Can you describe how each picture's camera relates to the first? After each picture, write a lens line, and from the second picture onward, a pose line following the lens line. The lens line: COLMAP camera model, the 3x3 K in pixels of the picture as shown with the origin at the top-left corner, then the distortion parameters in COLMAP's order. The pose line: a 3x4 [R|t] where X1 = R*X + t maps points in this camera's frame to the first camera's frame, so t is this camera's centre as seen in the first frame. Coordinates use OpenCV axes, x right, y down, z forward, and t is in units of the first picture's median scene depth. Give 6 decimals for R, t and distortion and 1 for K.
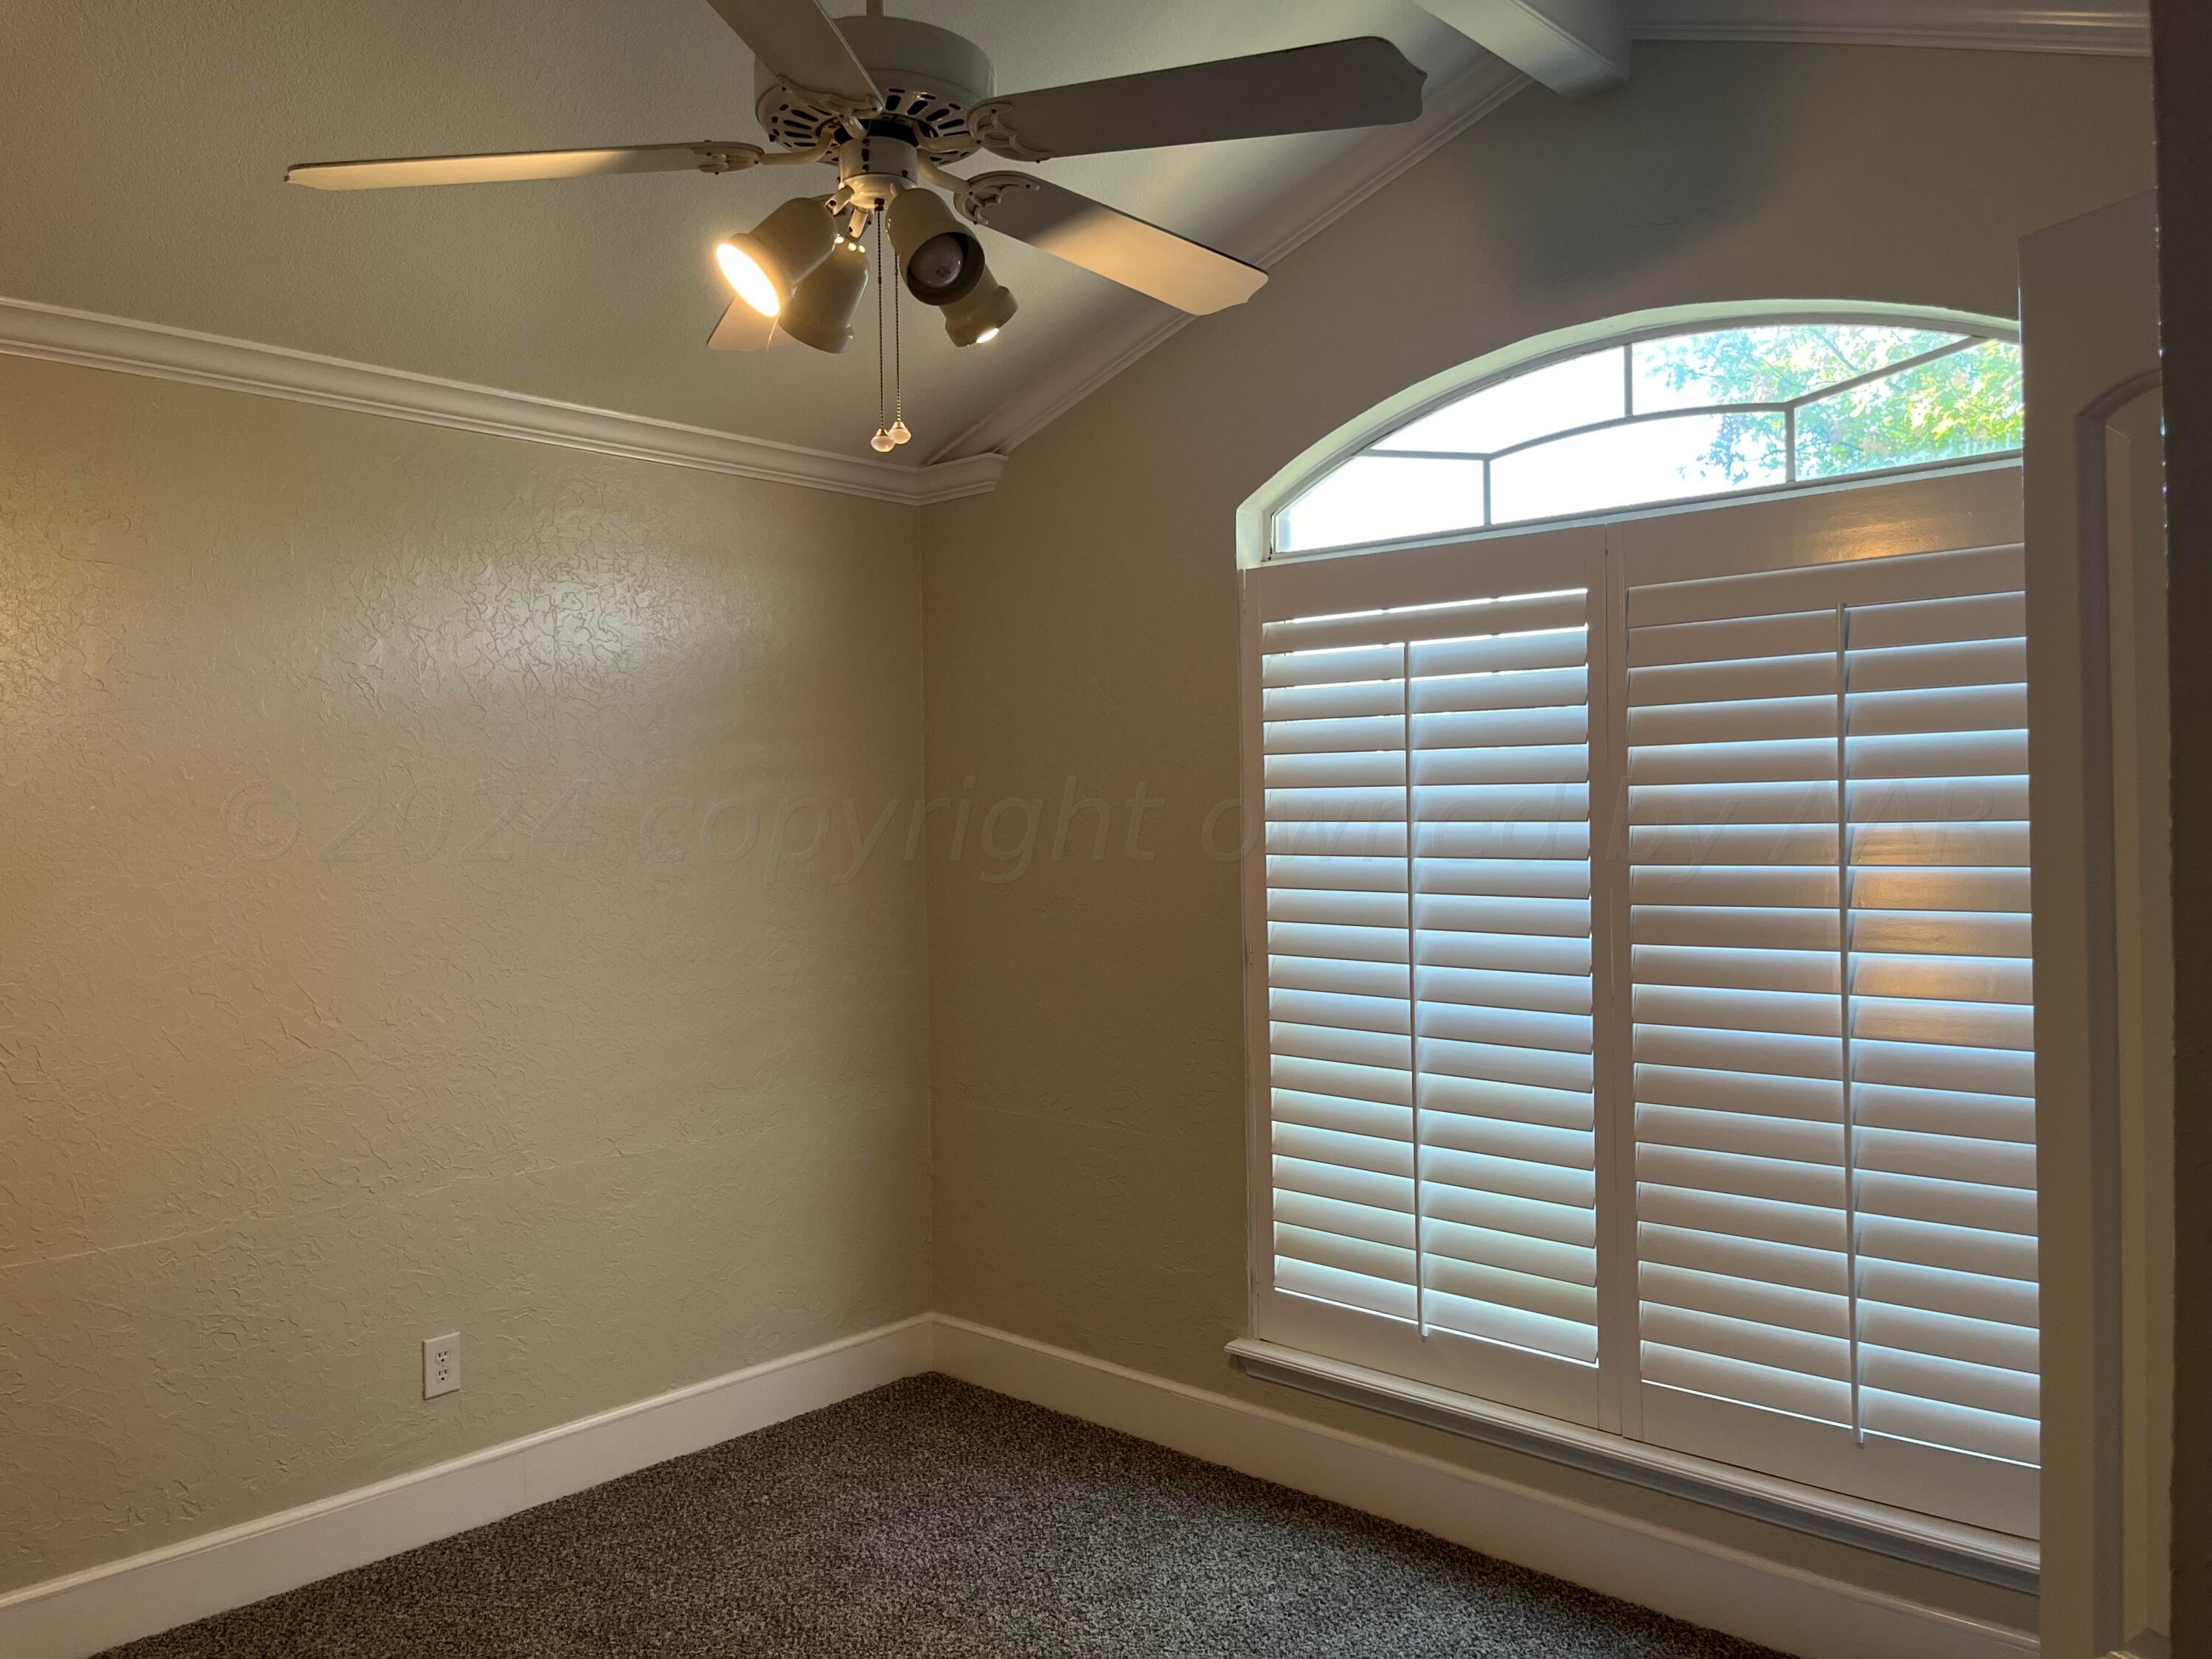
lens RADIAL K [[1666.0, 0, 1093.3], [0, 1666.0, 823.0], [0, 0, 1]] dist [0.067600, -0.094870]
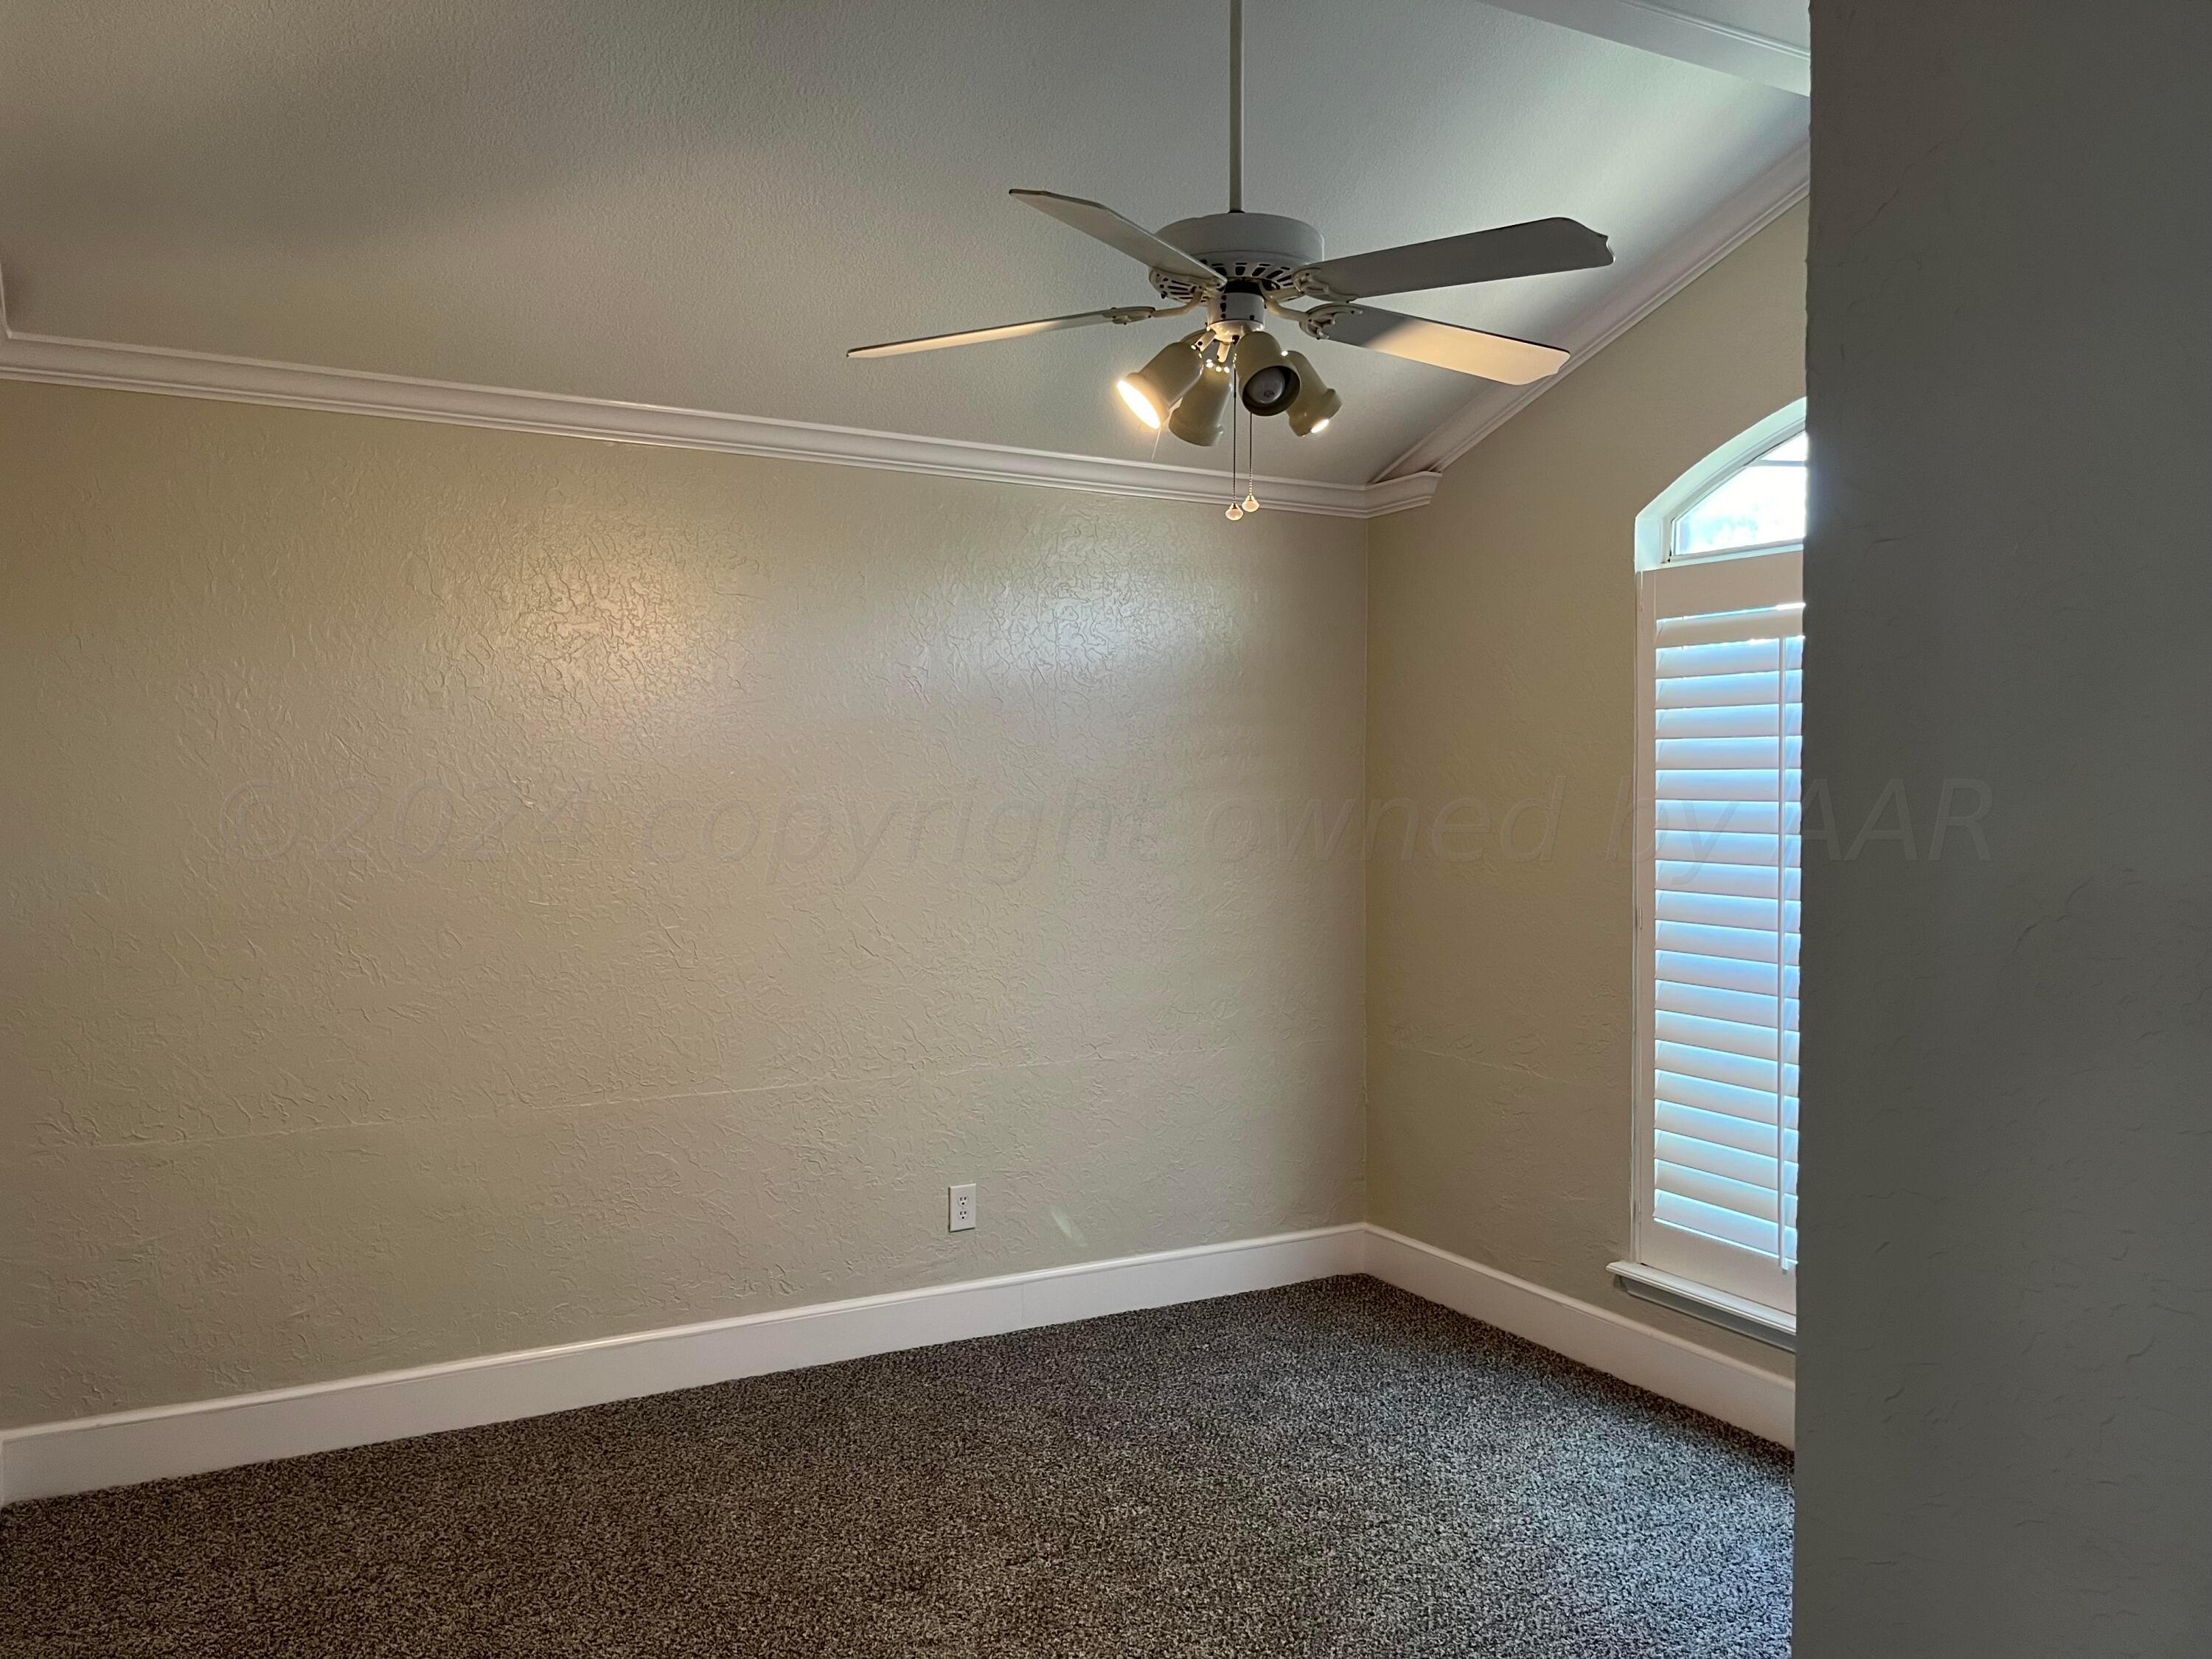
lens RADIAL K [[1666.0, 0, 1105.4], [0, 1666.0, 833.4], [0, 0, 1]] dist [0.067600, -0.094870]
pose [[0.949616, 0.024192, -0.312482, 0.110412], [-0.018418, 0.999601, 0.021415, 0.004503], [0.312876, -0.014581, 0.949682, -0.180110]]
